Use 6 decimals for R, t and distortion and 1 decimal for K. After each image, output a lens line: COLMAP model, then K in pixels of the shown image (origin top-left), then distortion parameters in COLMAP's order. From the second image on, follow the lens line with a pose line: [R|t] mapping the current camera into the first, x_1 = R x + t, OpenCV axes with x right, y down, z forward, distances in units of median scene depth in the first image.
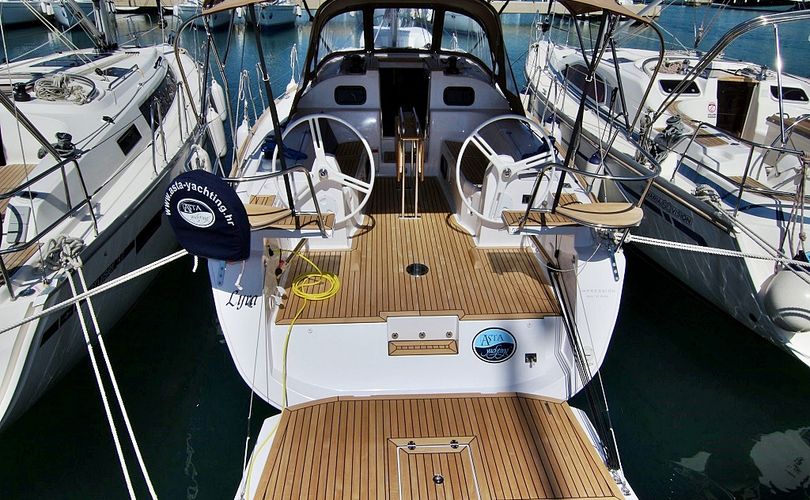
lens RADIAL K [[503.8, 0, 405.8], [0, 503.8, 247.8], [0, 0, 1]] dist [0.005571, -0.001245]
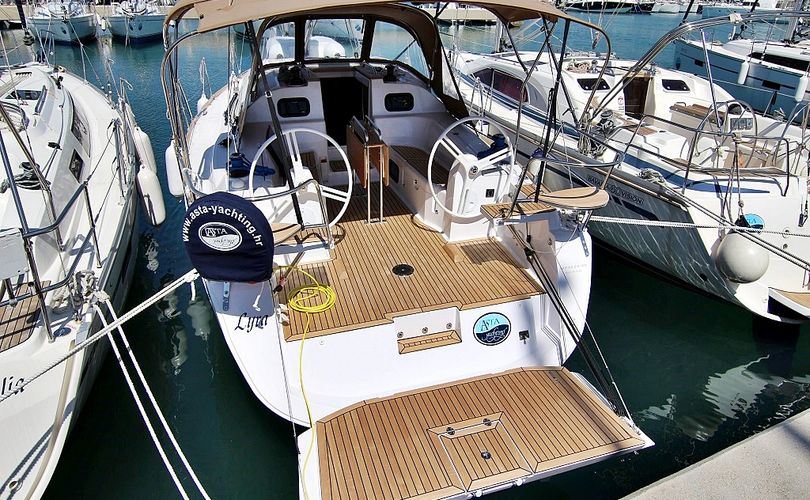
lens RADIAL K [[501.6, 0, 404.8], [0, 501.6, 252.5], [0, 0, 1]] dist [-0.000983, 0.000783]
pose [[0.967685, -0.120431, 0.221545, -0.221011], [0.120398, 0.992631, 0.013704, -0.007354], [-0.221563, 0.013413, 0.975054, -0.014469]]
